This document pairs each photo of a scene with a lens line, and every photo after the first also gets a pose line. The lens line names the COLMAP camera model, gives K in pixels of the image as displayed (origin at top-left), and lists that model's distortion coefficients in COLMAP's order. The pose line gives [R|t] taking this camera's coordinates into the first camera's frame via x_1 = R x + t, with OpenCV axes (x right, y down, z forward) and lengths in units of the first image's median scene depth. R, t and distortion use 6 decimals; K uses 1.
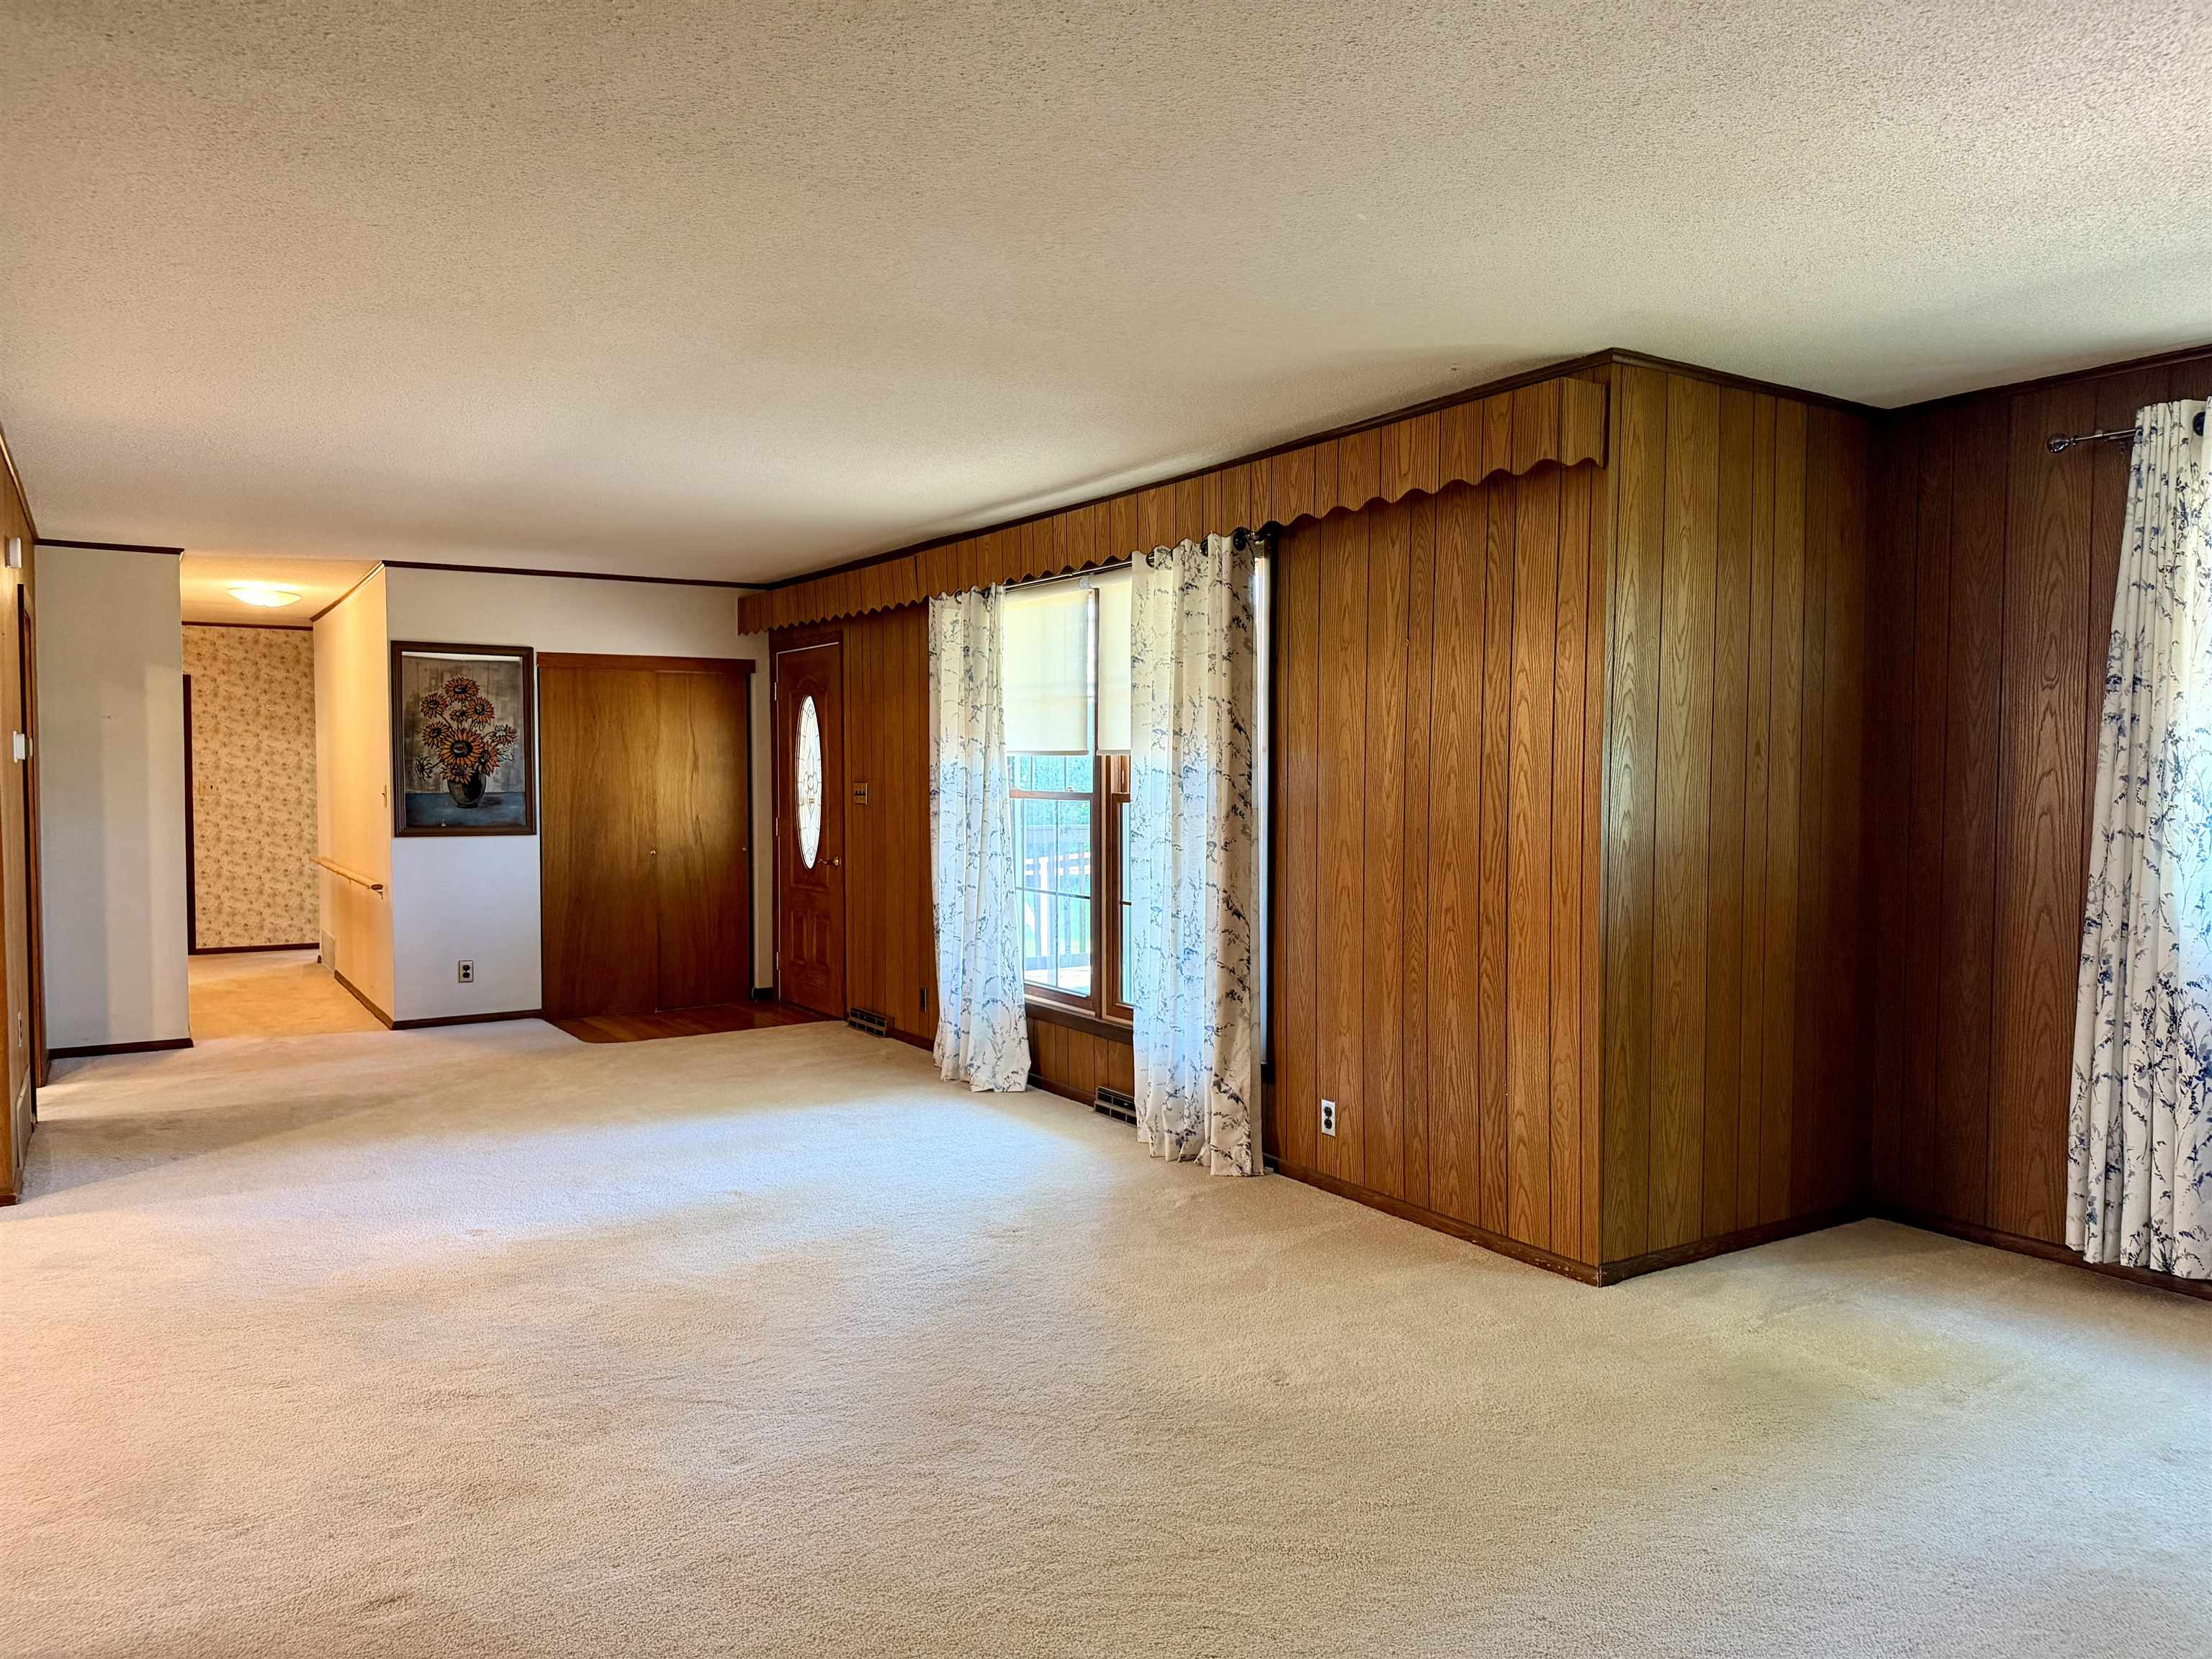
lens RADIAL K [[1549.3, 0, 1091.4], [0, 1549.3, 835.7], [0, 0, 1]] dist [0.108631, -0.152320]
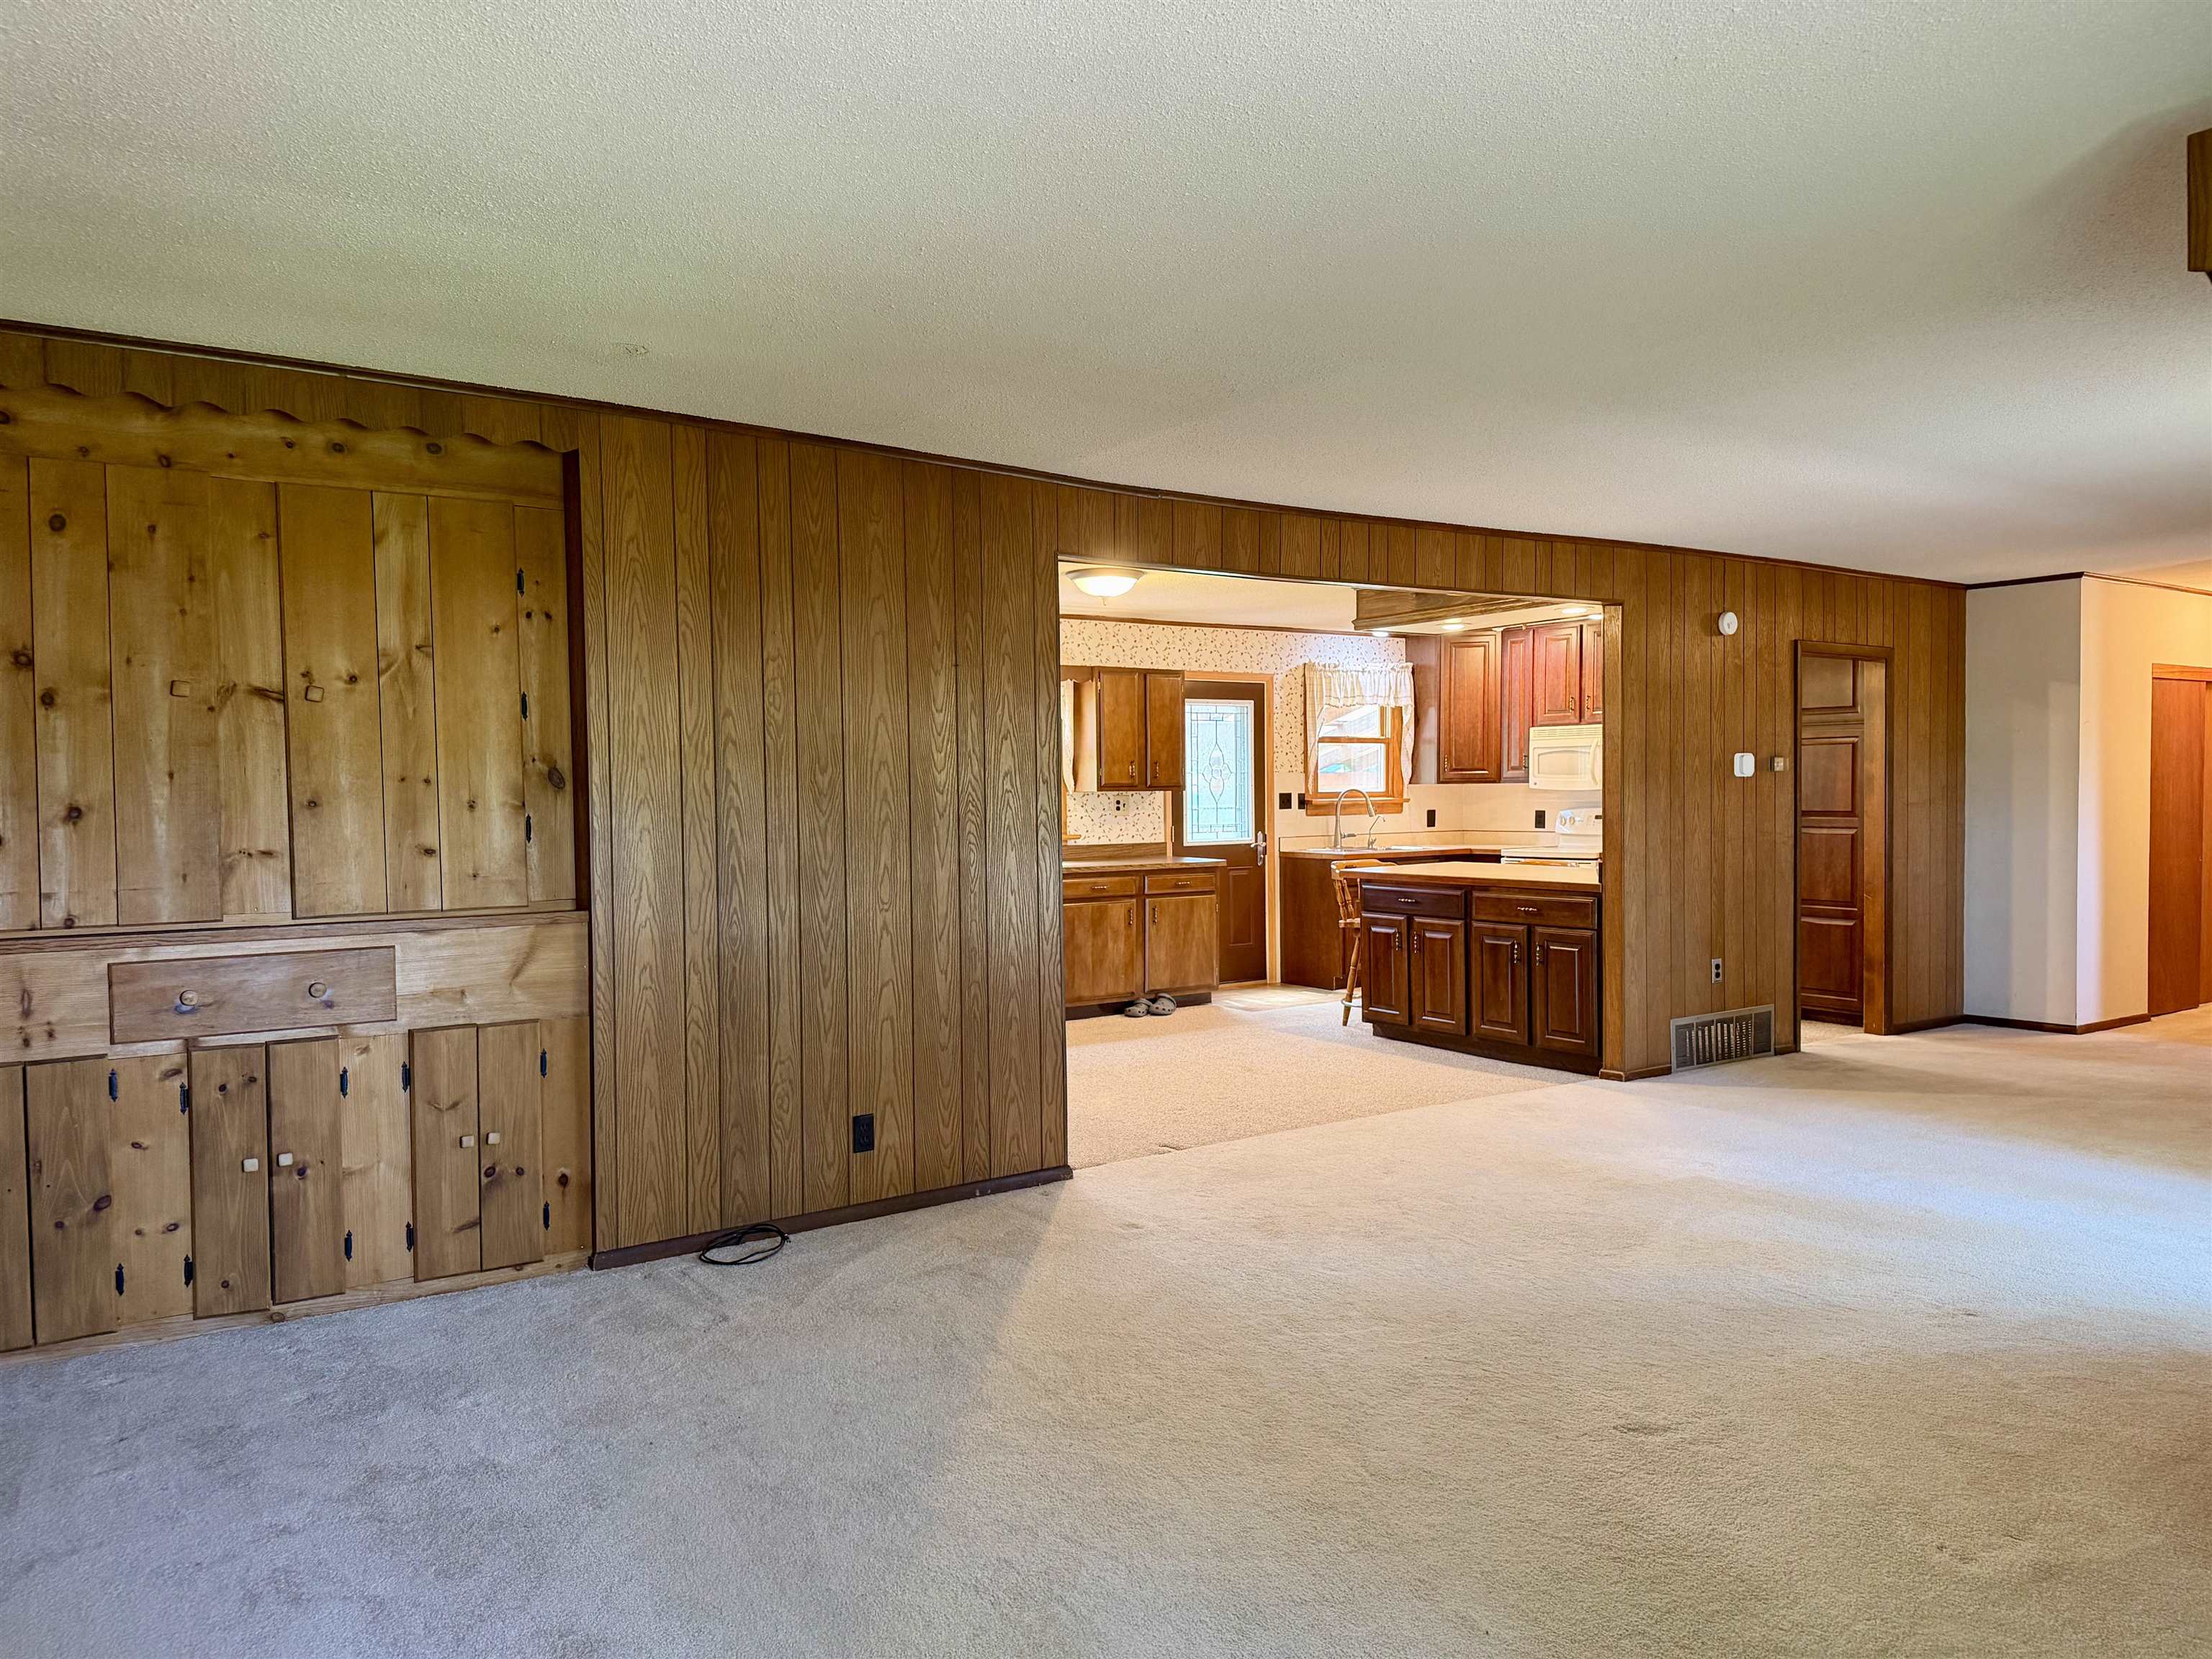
lens RADIAL K [[1549.3, 0, 1091.4], [0, 1549.3, 835.7], [0, 0, 1]] dist [0.108631, -0.152320]
pose [[0.025327, 0.026815, -0.999320, 0.592443], [-0.028670, 0.999248, 0.026087, -0.012686], [0.999268, 0.027990, 0.026077, 0.367358]]
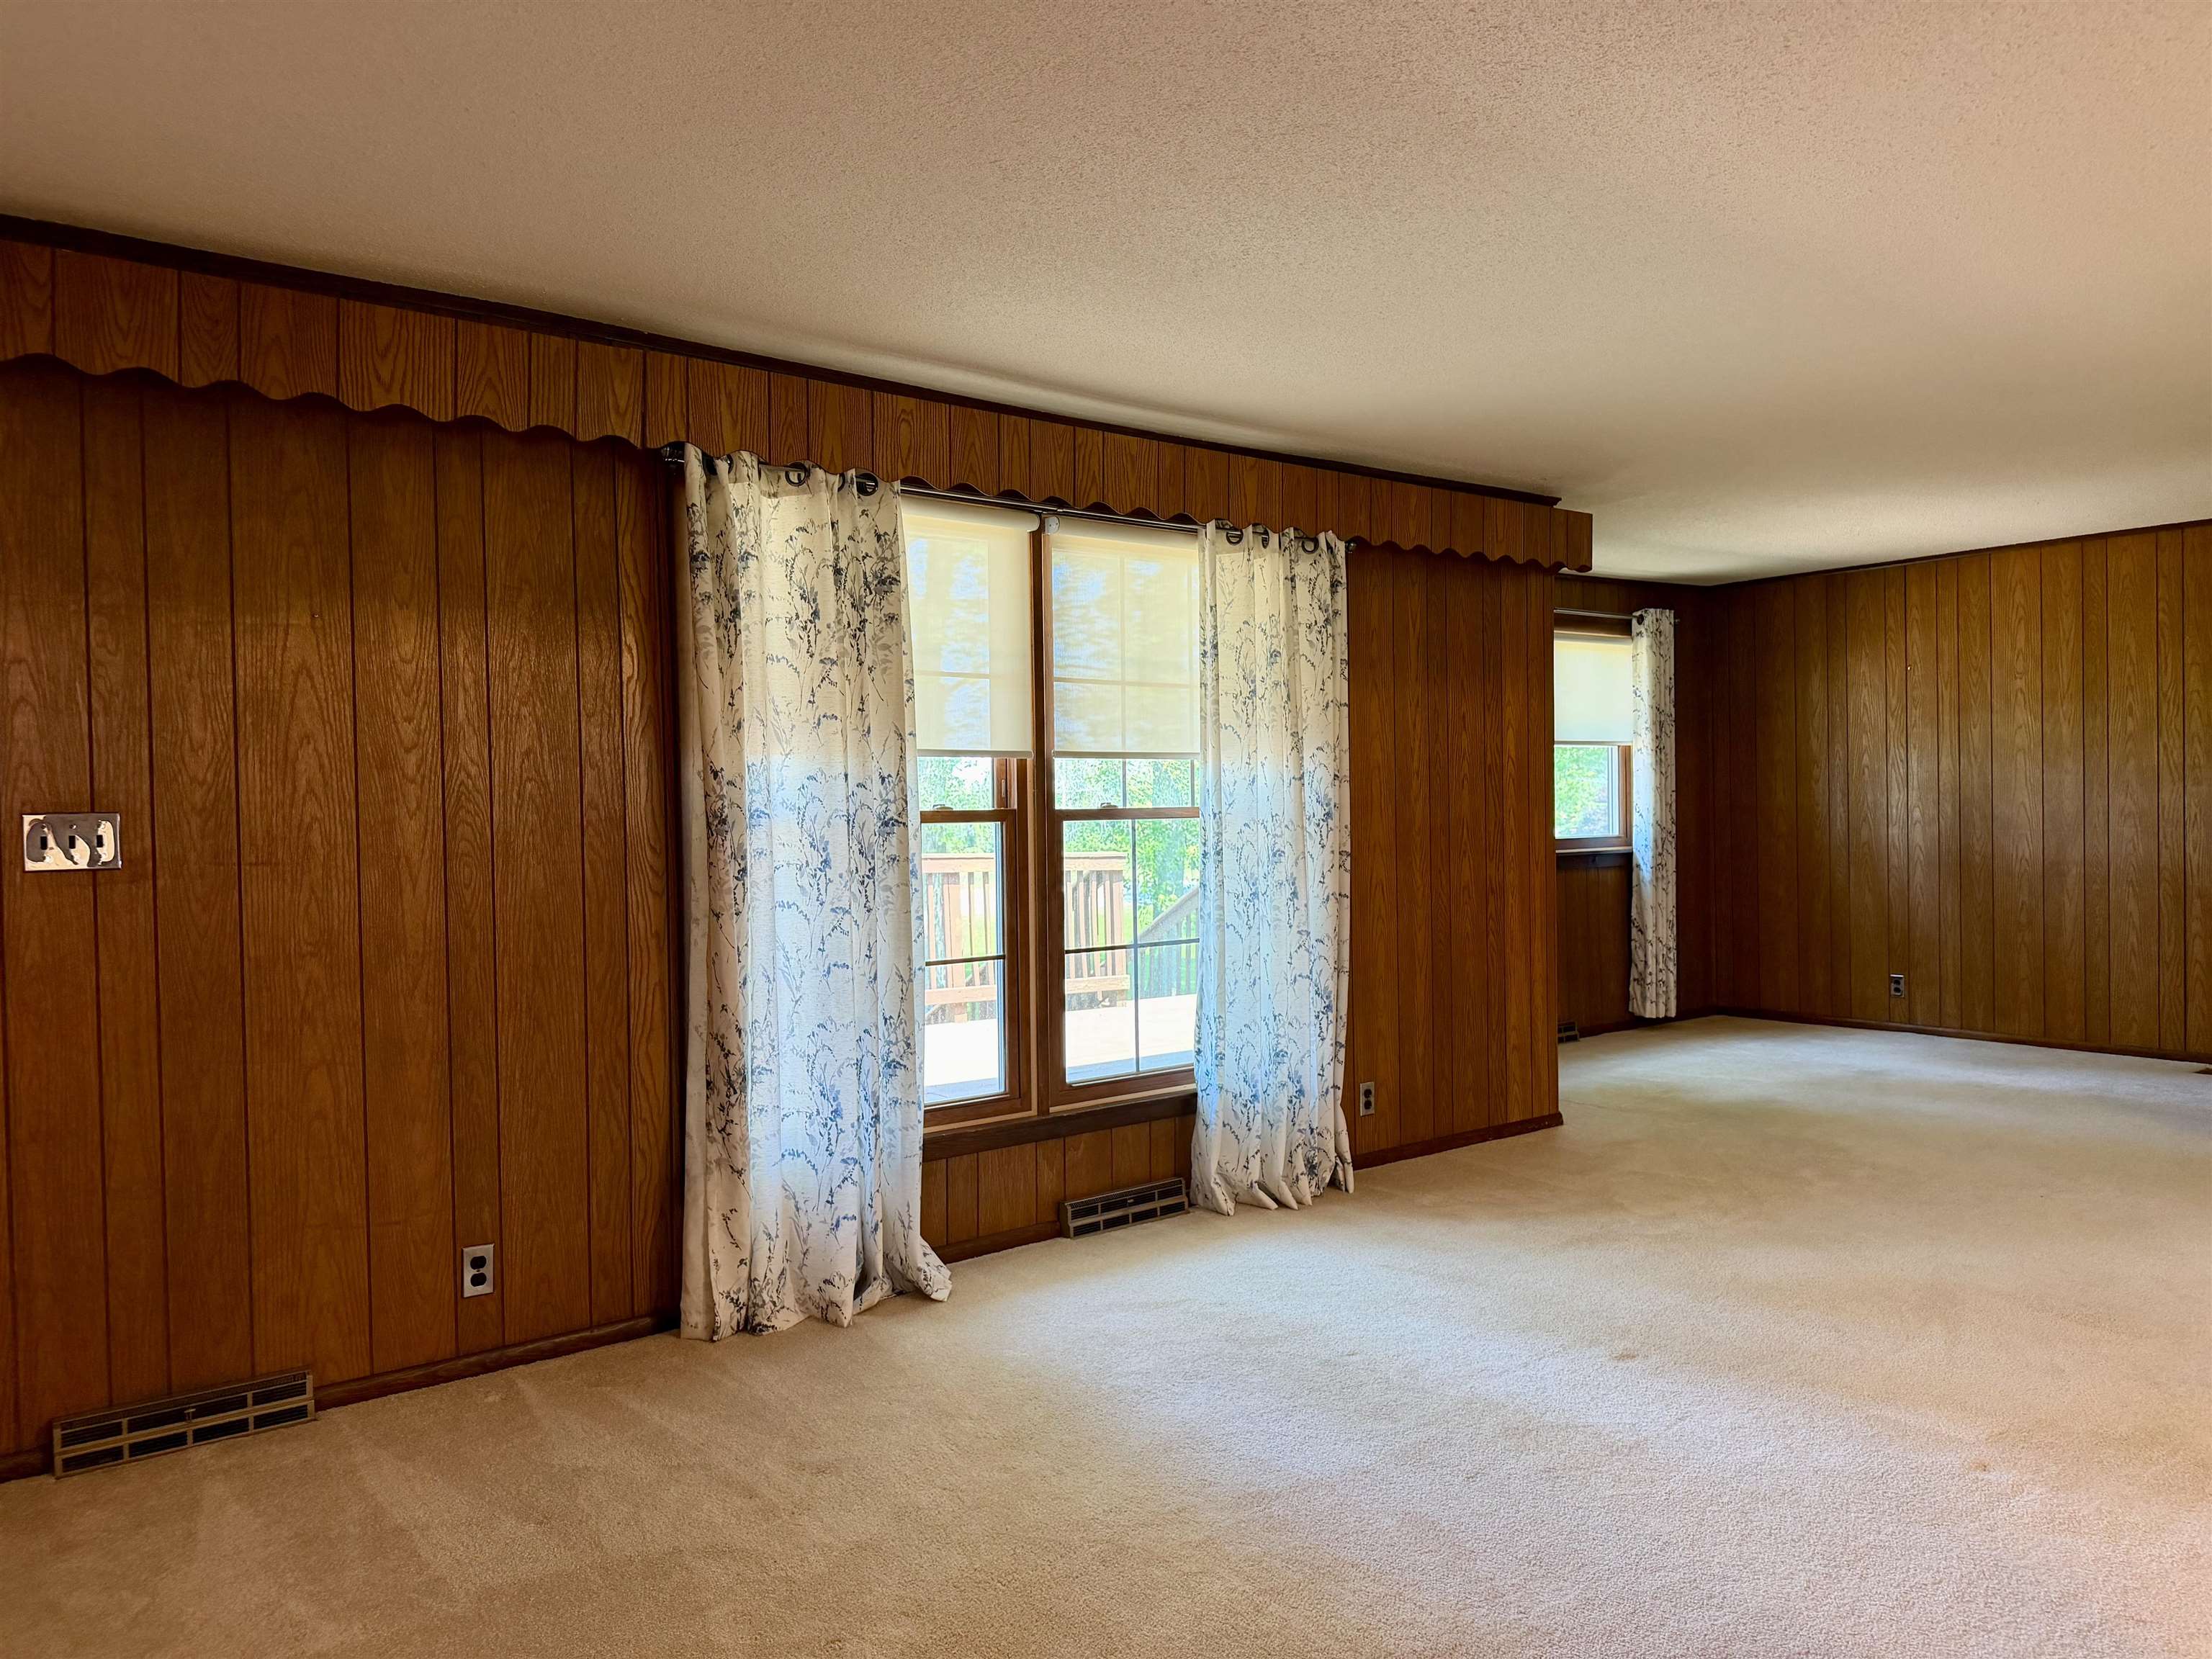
lens RADIAL K [[1549.3, 0, 1091.4], [0, 1549.3, 835.7], [0, 0, 1]] dist [0.108631, -0.152320]
pose [[-0.102574, -0.020432, 0.994515, -0.723650], [0.057973, 0.997967, 0.026482, -0.032985], [-0.993035, 0.060371, -0.101181, 1.036641]]
